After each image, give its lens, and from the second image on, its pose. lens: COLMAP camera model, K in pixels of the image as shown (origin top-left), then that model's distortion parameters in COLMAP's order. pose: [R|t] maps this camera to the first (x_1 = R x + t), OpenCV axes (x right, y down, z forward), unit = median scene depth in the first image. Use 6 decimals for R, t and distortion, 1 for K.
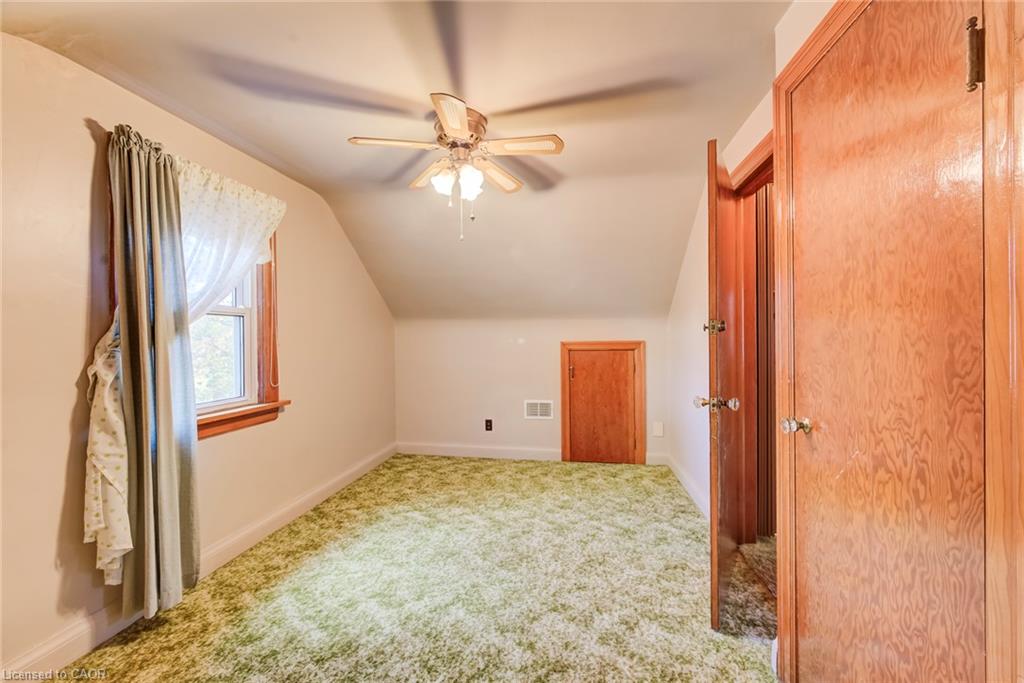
lens RADIAL K [[404.3, 0, 510.1], [0, 404.3, 342.1], [0, 0, 1]] dist [-0.006340, -0.000035]
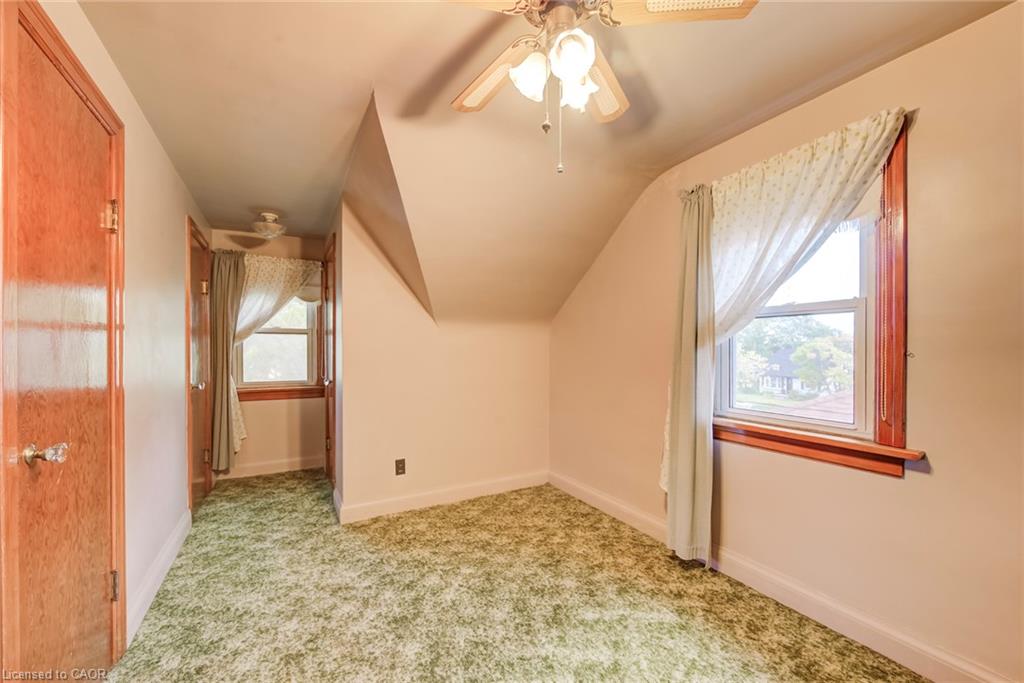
lens RADIAL K [[404.3, 0, 513.0], [0, 404.3, 346.9], [0, 0, 1]] dist [-0.006340, -0.000035]
pose [[-0.780237, 0.006906, -0.625445, 0.311089], [0.002363, 0.999964, 0.008094, -0.010058], [0.625479, 0.004837, -0.780226, 1.455351]]
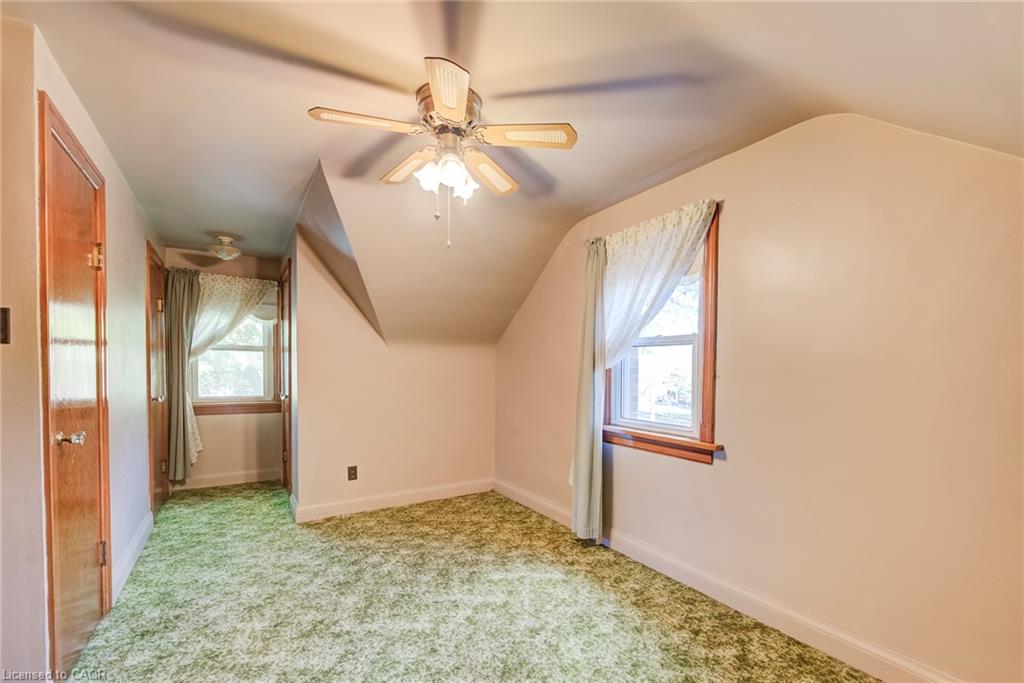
lens RADIAL K [[404.3, 0, 517.3], [0, 404.3, 379.4], [0, 0, 1]] dist [-0.006340, -0.000035]
pose [[-0.720337, 0.018530, -0.693376, 0.370269], [-0.012606, 0.999128, 0.039797, -0.014960], [0.693509, 0.037408, -0.719476, 1.723315]]
